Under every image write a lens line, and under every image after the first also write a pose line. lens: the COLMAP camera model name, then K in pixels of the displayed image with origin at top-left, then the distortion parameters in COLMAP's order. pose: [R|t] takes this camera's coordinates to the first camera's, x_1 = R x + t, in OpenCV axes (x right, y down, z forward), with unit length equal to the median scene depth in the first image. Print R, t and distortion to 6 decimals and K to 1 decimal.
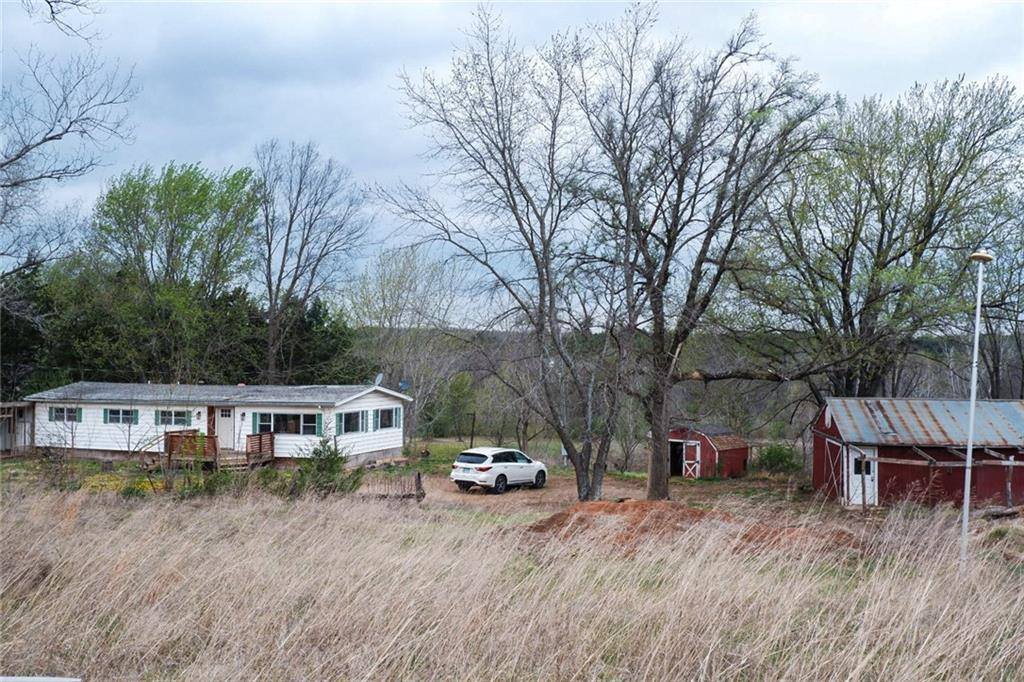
lens RADIAL K [[1016.8, 0, 512.5], [0, 1016.8, 342.3], [0, 0, 1]] dist [-0.057156, 0.000000]
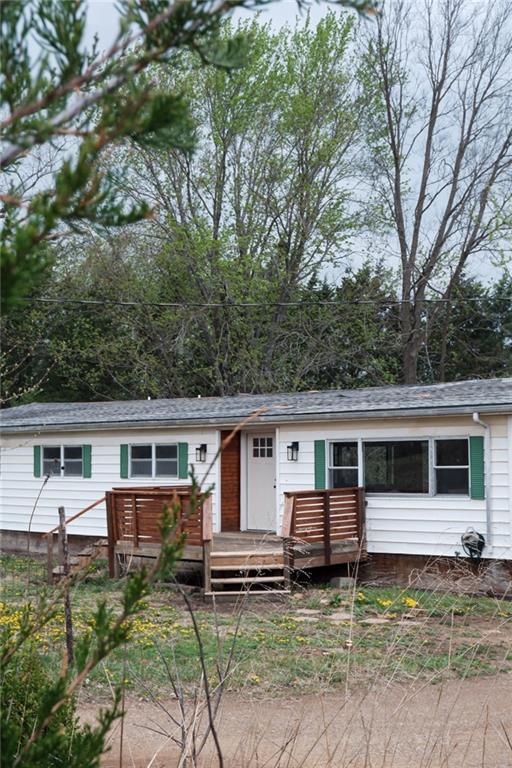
lens RADIAL K [[1230.0, 0, 255.8], [0, 1230.0, 384.9], [0, 0, 1]] dist [-0.141917, 0.000000]
pose [[0.918339, -0.030318, -0.394633, -0.083314], [0.016012, 0.999091, -0.039496, 0.064390], [0.395472, 0.029952, 0.917990, 0.529694]]
